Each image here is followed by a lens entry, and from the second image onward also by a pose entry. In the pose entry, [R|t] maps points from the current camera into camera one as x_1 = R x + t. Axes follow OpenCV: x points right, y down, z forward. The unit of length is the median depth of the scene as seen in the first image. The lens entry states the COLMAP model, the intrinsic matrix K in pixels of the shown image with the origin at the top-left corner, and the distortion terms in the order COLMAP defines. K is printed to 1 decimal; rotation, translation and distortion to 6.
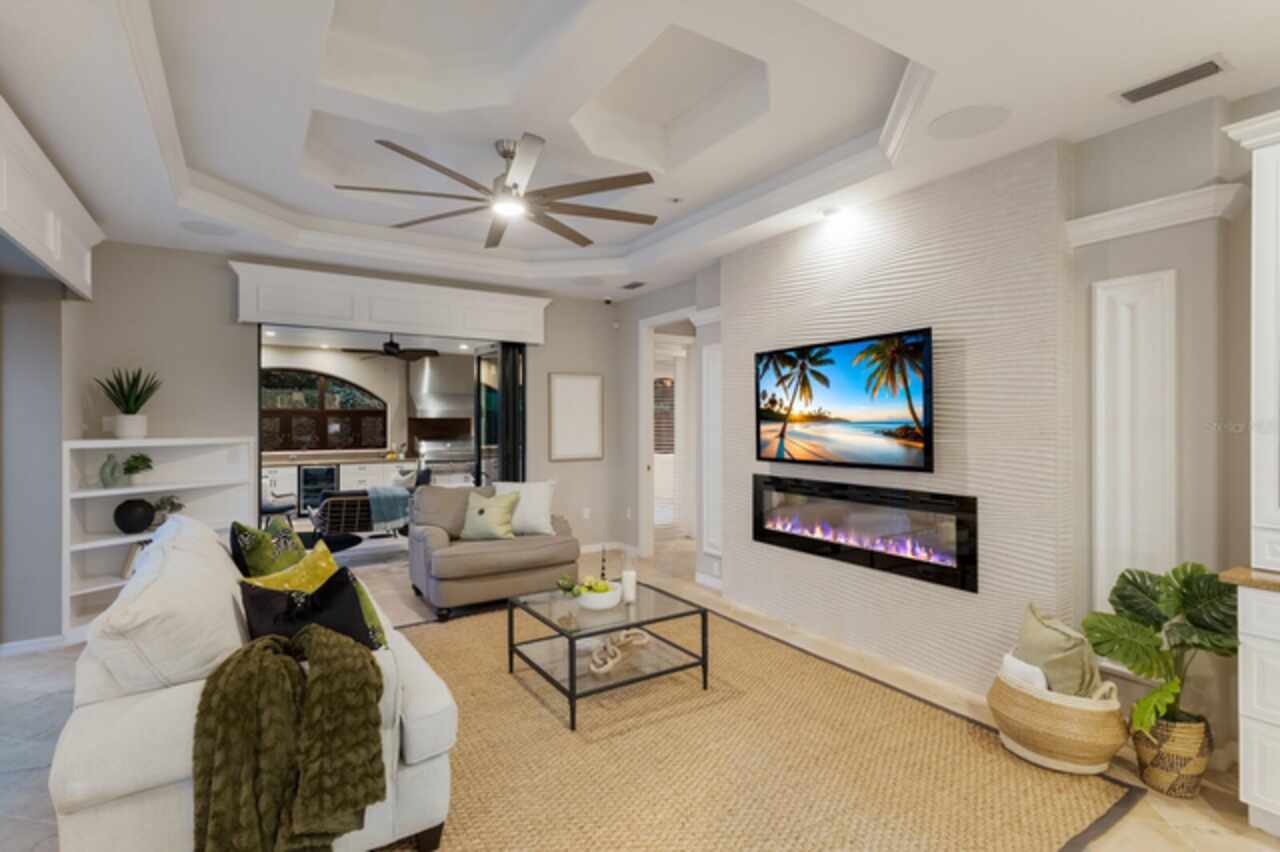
lens RADIAL K [[627.9, 0, 642.4], [0, 627.9, 421.7], [0, 0, 1]] dist [0.024408, -0.000109]
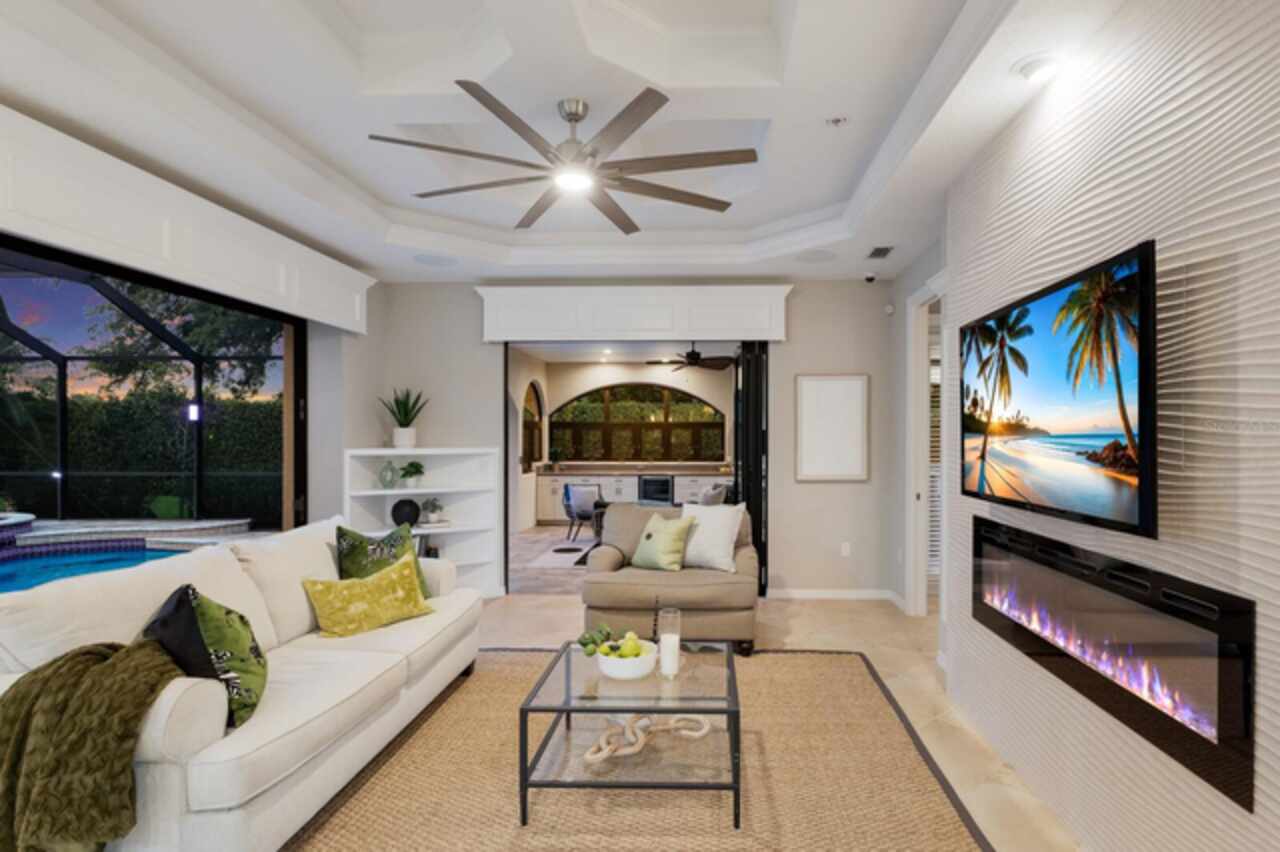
lens RADIAL K [[679.3, 0, 640.4], [0, 679.3, 438.8], [0, 0, 1]] dist [0.002438, -0.000612]
pose [[0.822508, 0.005408, -0.568728, 0.315947], [-0.001509, 0.999972, 0.007327, 0.000090], [0.568752, -0.005169, 0.822493, 0.249906]]
